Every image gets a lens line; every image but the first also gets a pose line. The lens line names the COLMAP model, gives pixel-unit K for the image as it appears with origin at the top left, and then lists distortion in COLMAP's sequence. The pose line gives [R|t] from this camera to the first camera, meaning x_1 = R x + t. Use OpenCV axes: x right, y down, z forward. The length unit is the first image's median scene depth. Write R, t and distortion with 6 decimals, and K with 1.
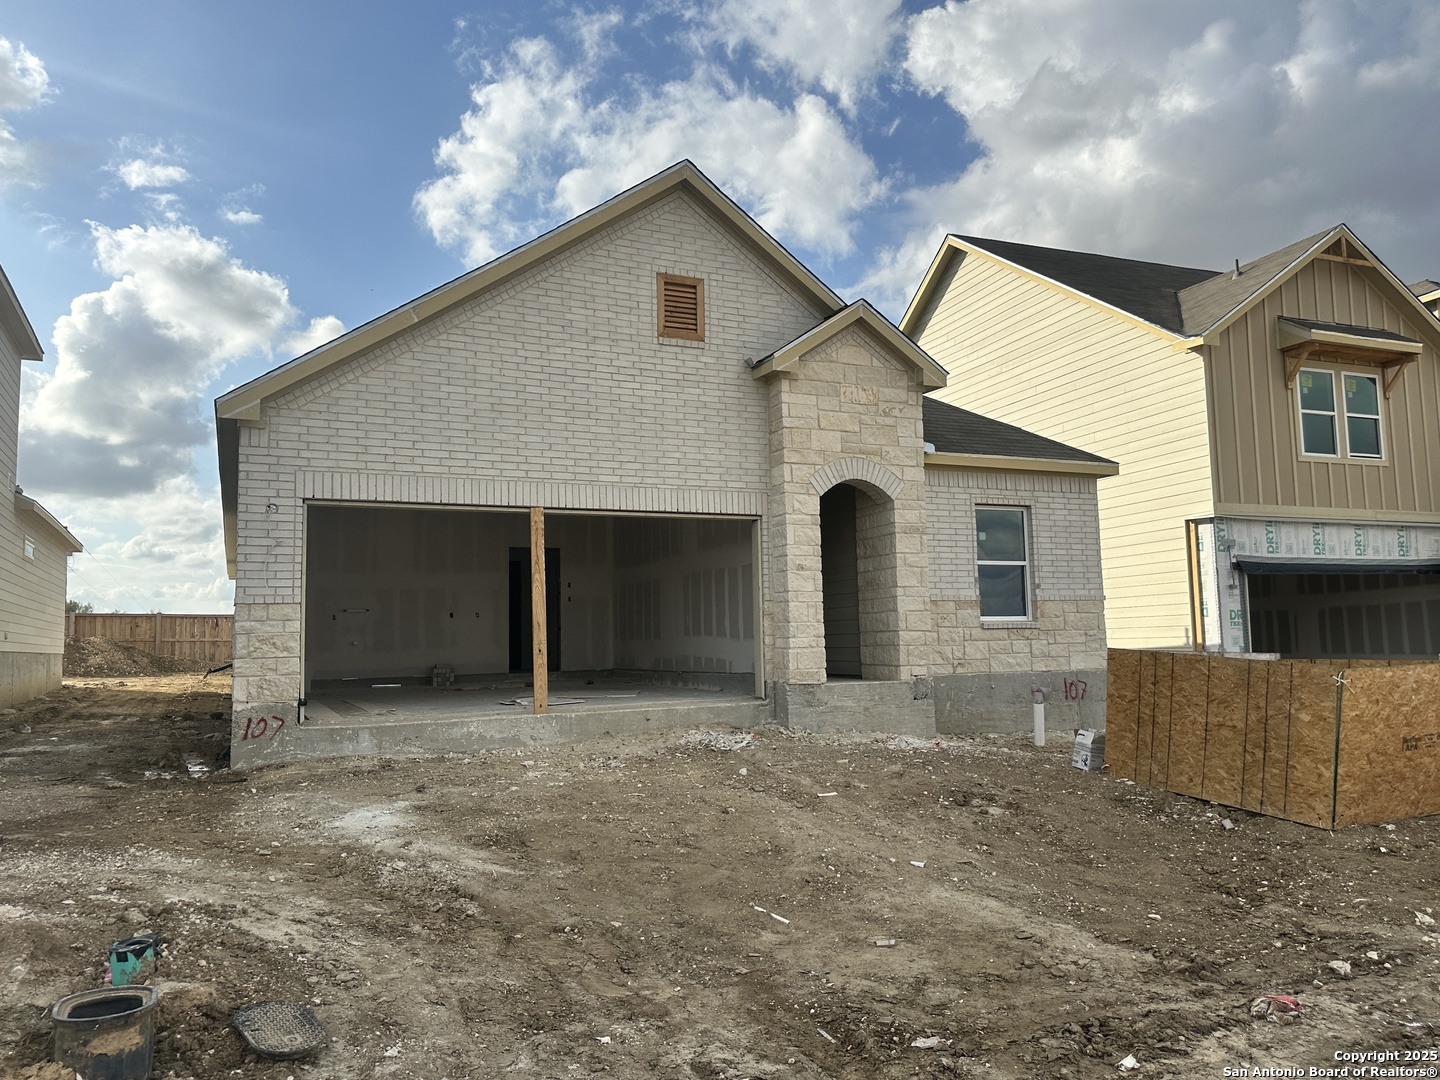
lens RADIAL K [[1109.7, 0, 720.3], [0, 1109.7, 580.4], [0, 0, 1]] dist [-0.007424, -0.006525]
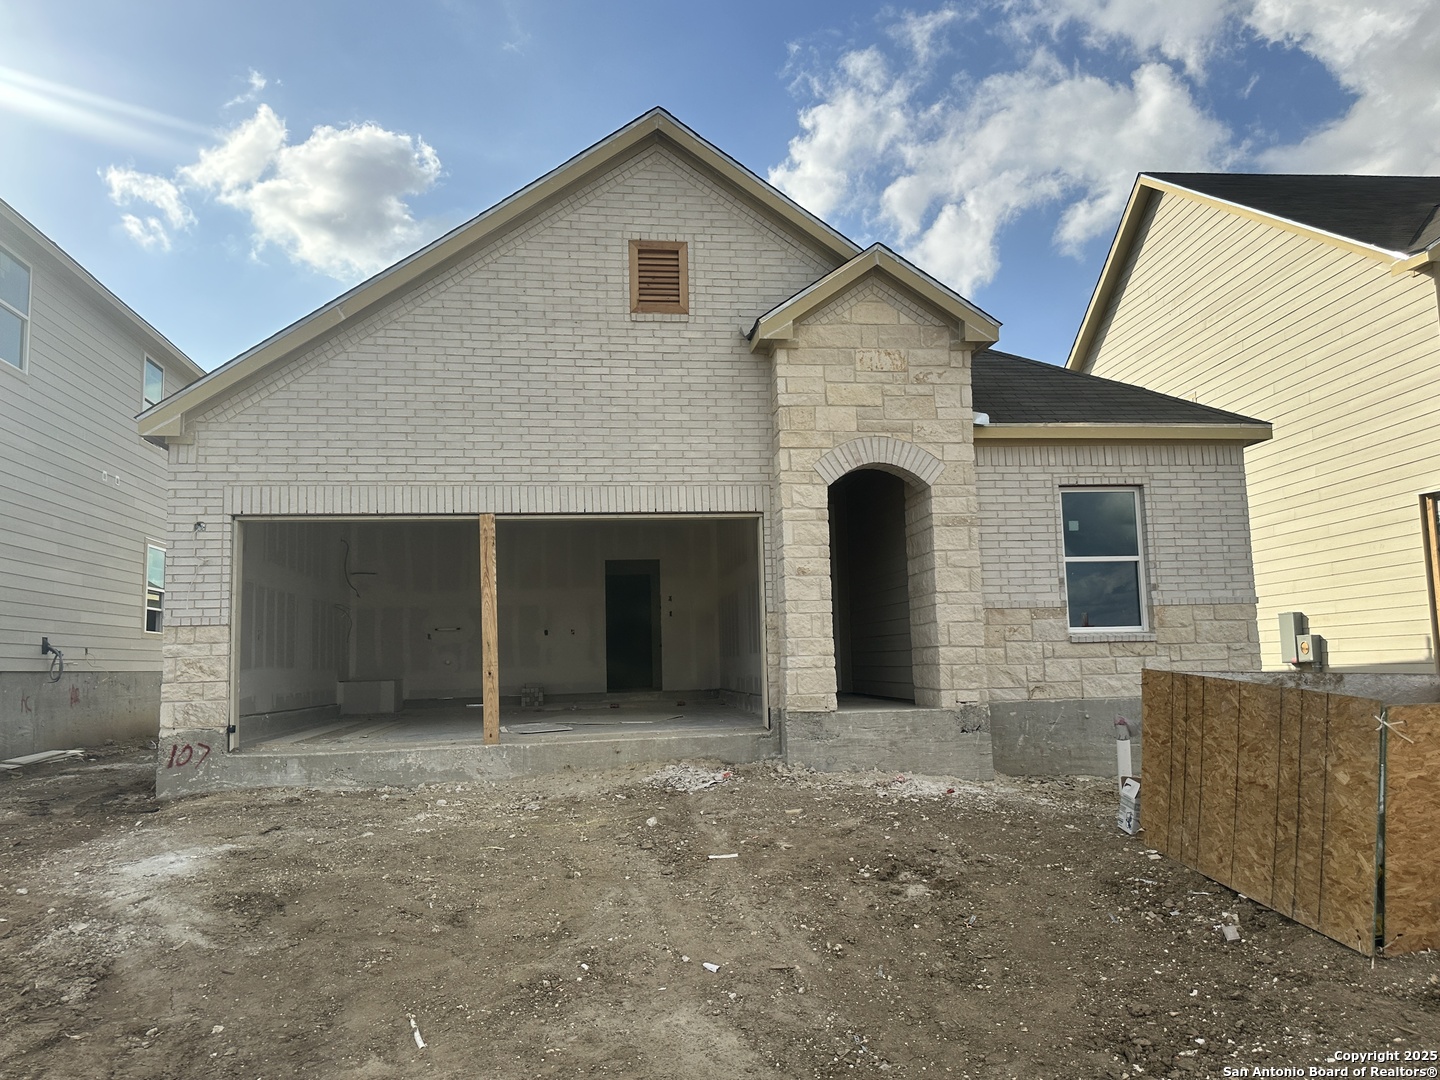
lens RADIAL K [[1109.7, 0, 720.3], [0, 1109.7, 580.4], [0, 0, 1]] dist [-0.007424, -0.006525]
pose [[0.952609, -0.027468, -0.302954, 0.271728], [0.023720, 0.999590, -0.016044, 0.006724], [0.303270, 0.008097, 0.952870, 0.191768]]
